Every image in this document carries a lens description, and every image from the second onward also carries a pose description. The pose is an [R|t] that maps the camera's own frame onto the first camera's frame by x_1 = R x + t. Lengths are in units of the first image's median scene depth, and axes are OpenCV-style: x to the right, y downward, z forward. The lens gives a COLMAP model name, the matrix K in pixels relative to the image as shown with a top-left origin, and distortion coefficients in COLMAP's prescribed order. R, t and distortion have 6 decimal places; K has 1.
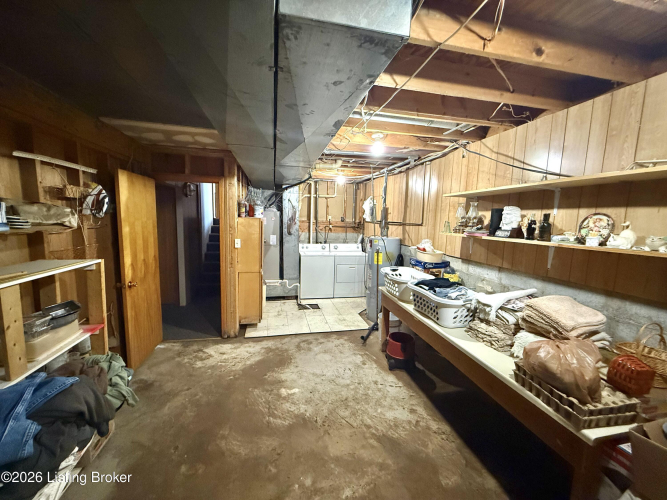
lens RADIAL K [[265.7, 0, 333.0], [0, 265.7, 248.0], [0, 0, 1]] dist [0.002285, -0.000171]
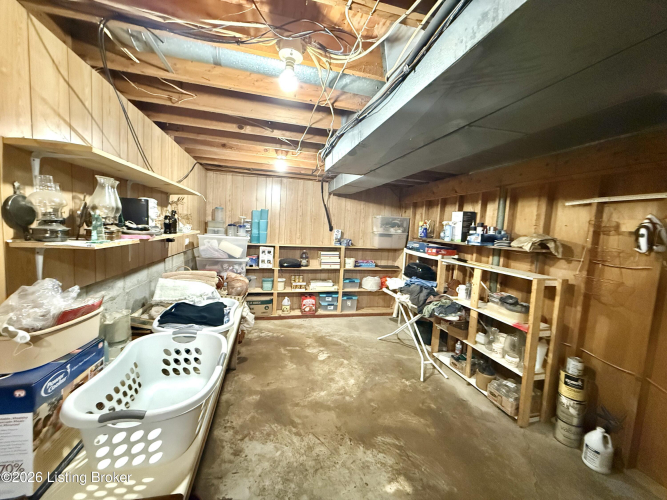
lens RADIAL K [[265.7, 0, 334.8], [0, 265.7, 249.8], [0, 0, 1]] dist [0.002285, -0.000171]
pose [[-0.995708, -0.084074, -0.038705, 0.086215], [-0.090091, 0.976239, 0.197081, -0.200478], [0.021215, 0.199722, -0.979623, 1.759289]]
